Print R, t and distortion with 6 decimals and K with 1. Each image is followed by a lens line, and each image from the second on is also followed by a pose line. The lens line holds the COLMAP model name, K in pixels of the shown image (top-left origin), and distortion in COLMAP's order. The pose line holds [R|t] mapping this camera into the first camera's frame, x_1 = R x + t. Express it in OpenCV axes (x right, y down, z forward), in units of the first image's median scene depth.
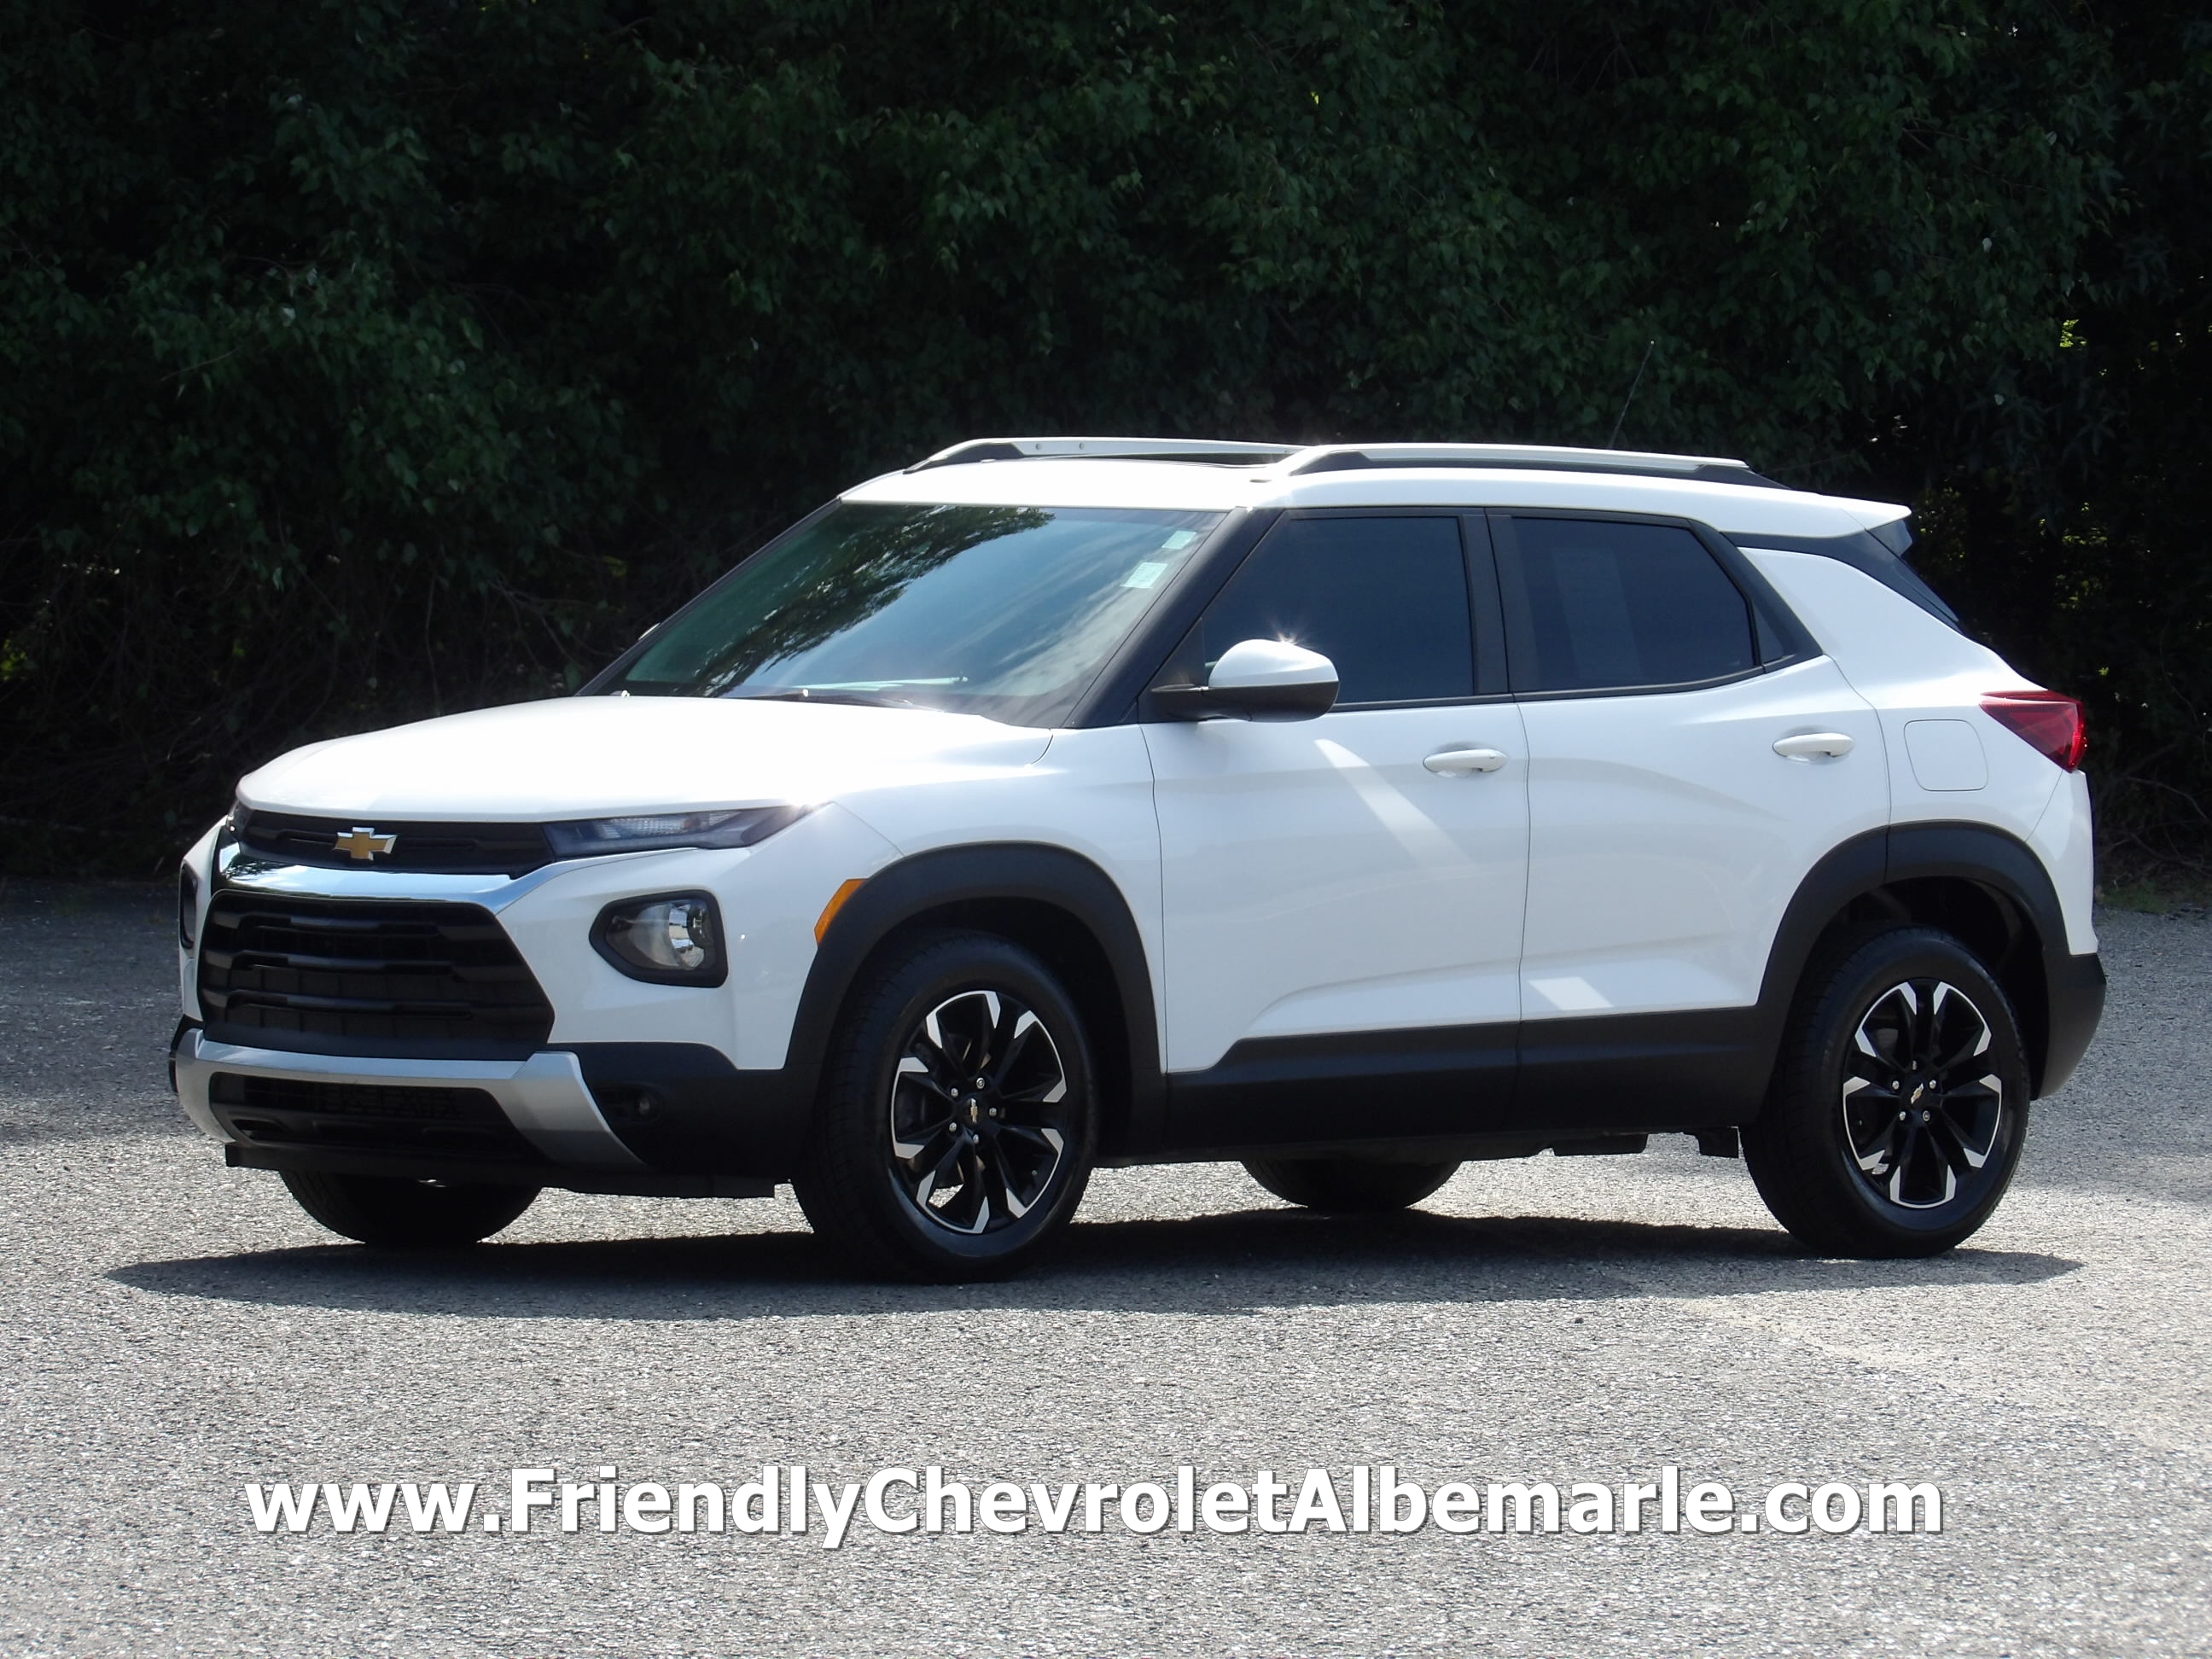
lens RADIAL K [[14298.8, 0, 1106.0], [0, 14298.8, 829.5], [0, 0, 1]] dist [0.960405, 17.658128]
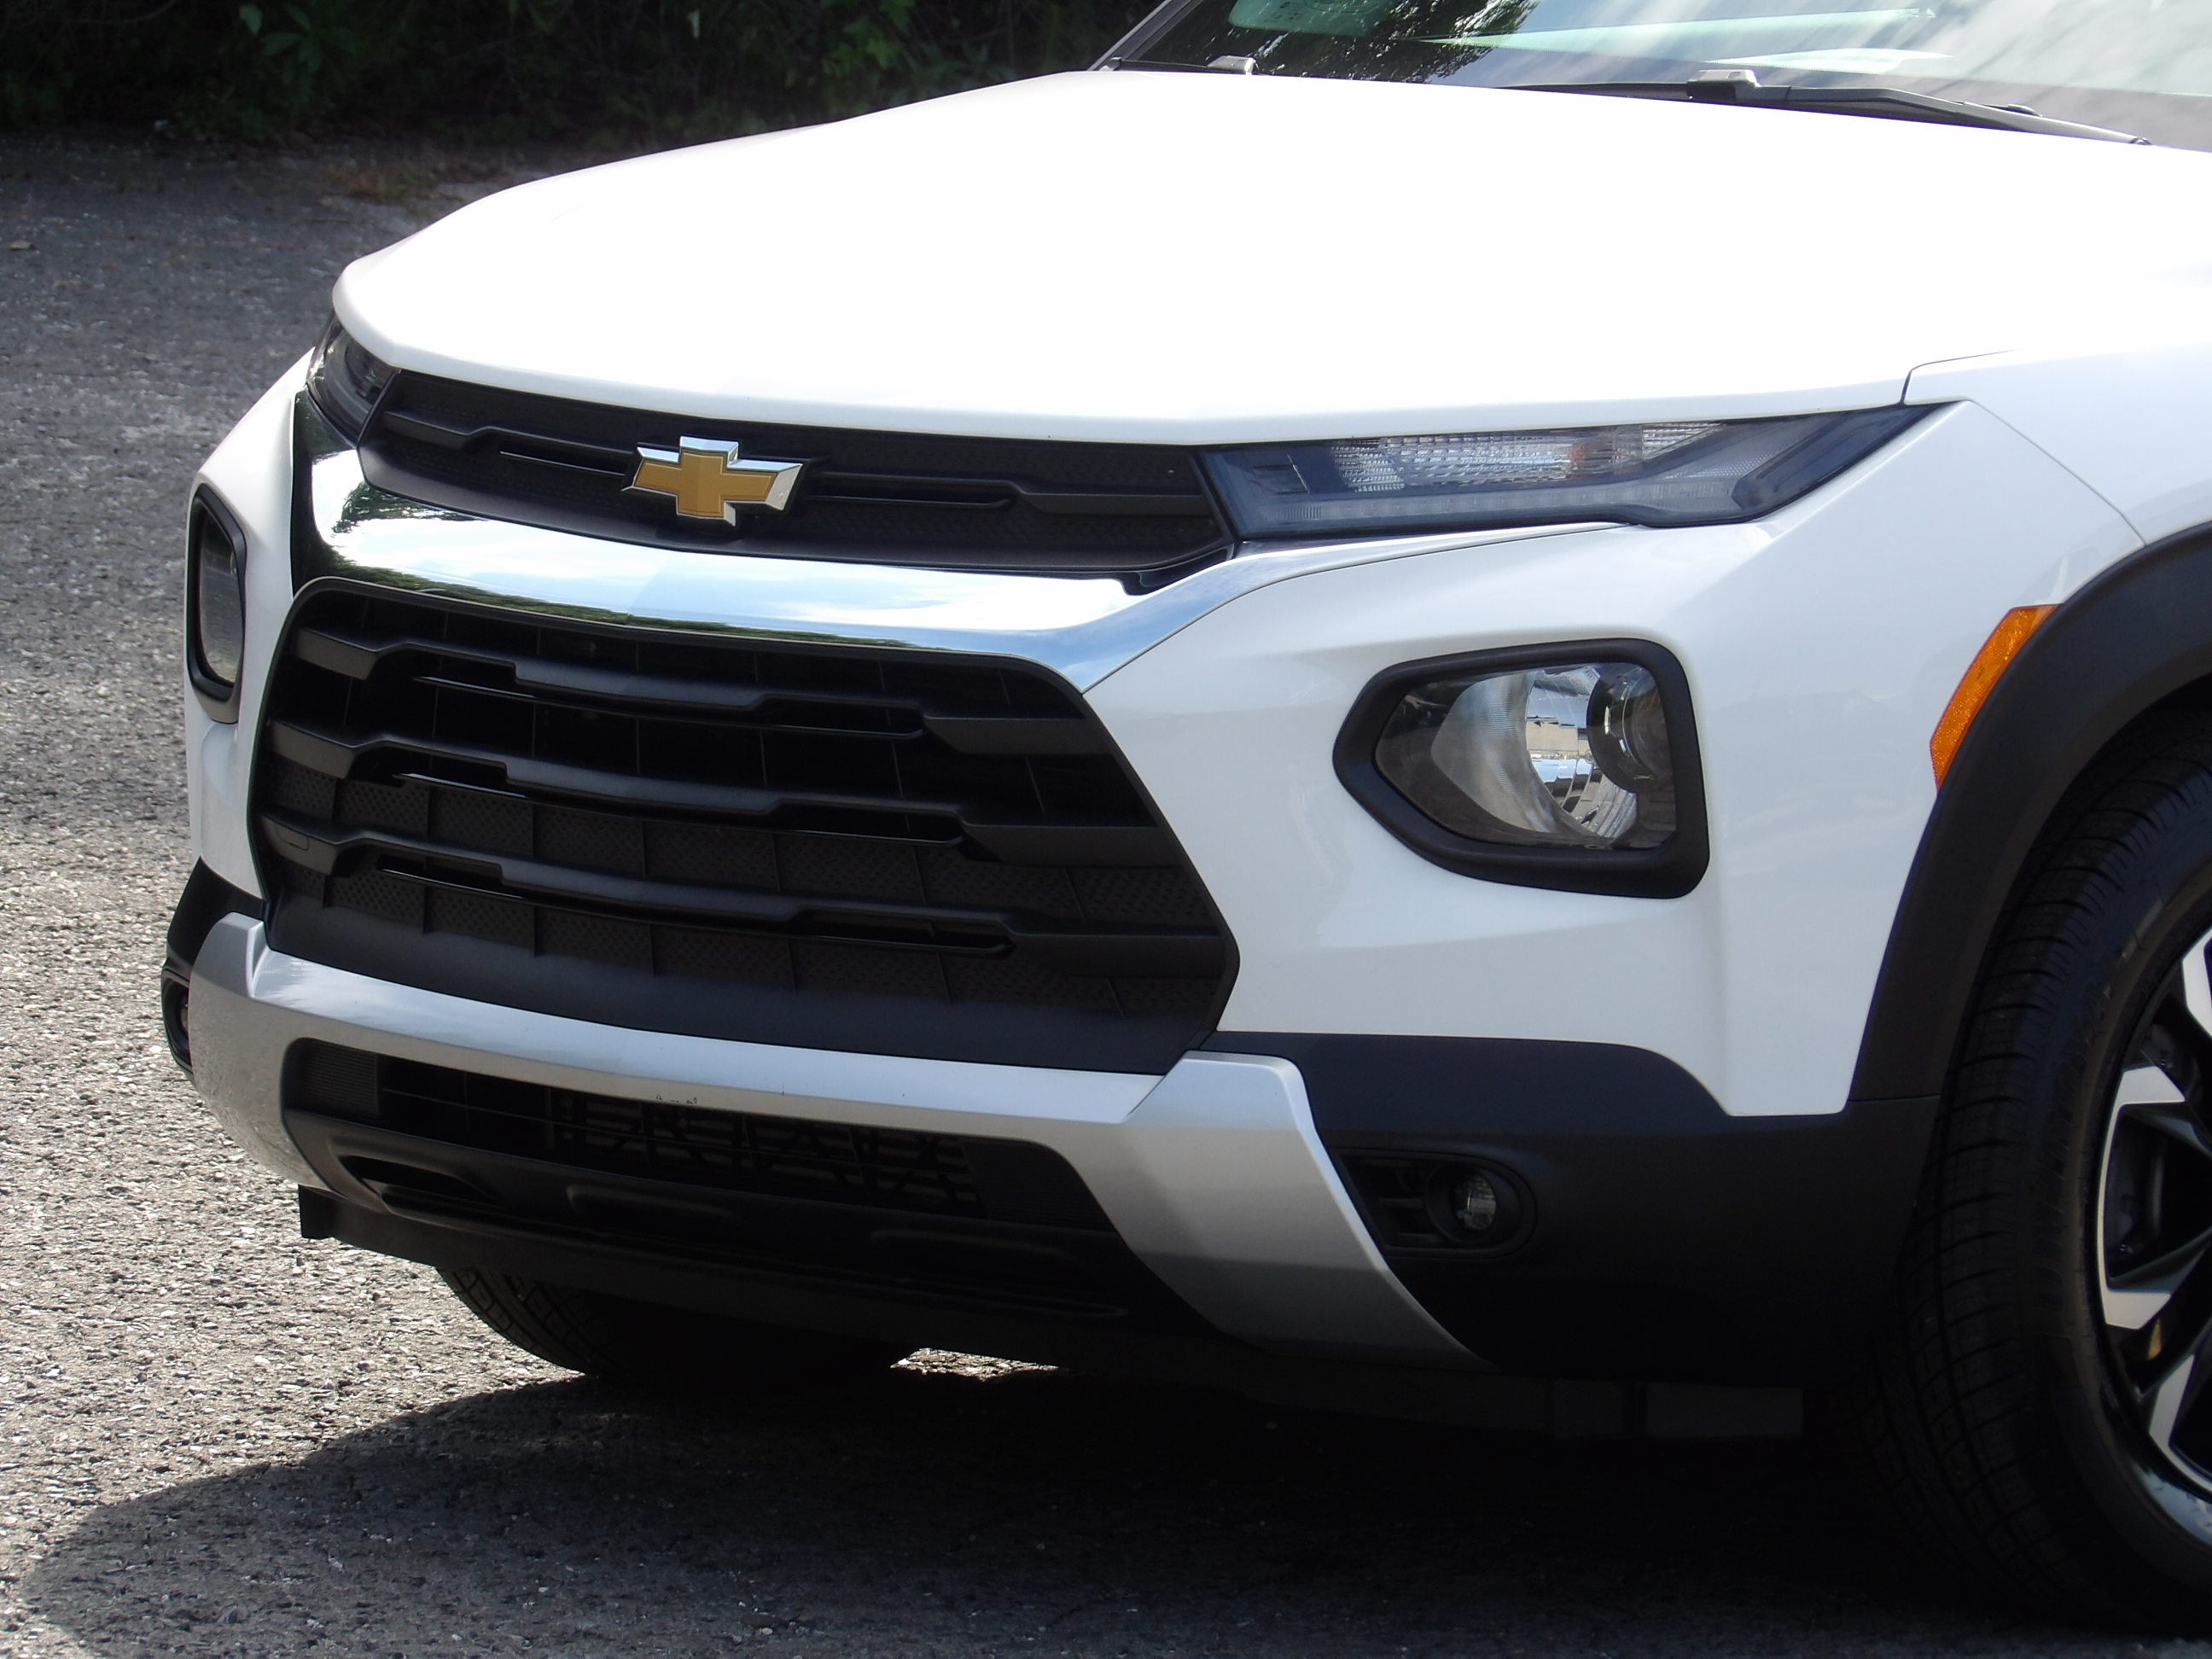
lens RADIAL K [[12799.8, 0, 1106.0], [0, 12799.8, 829.5], [0, 0, 1]] dist [2.321507, 6.782585]
pose [[0.998636, 0.012633, 0.050670, -0.058963], [-0.016087, 0.997533, 0.068332, -0.013595], [-0.049681, -0.069054, 0.996375, 0.656479]]
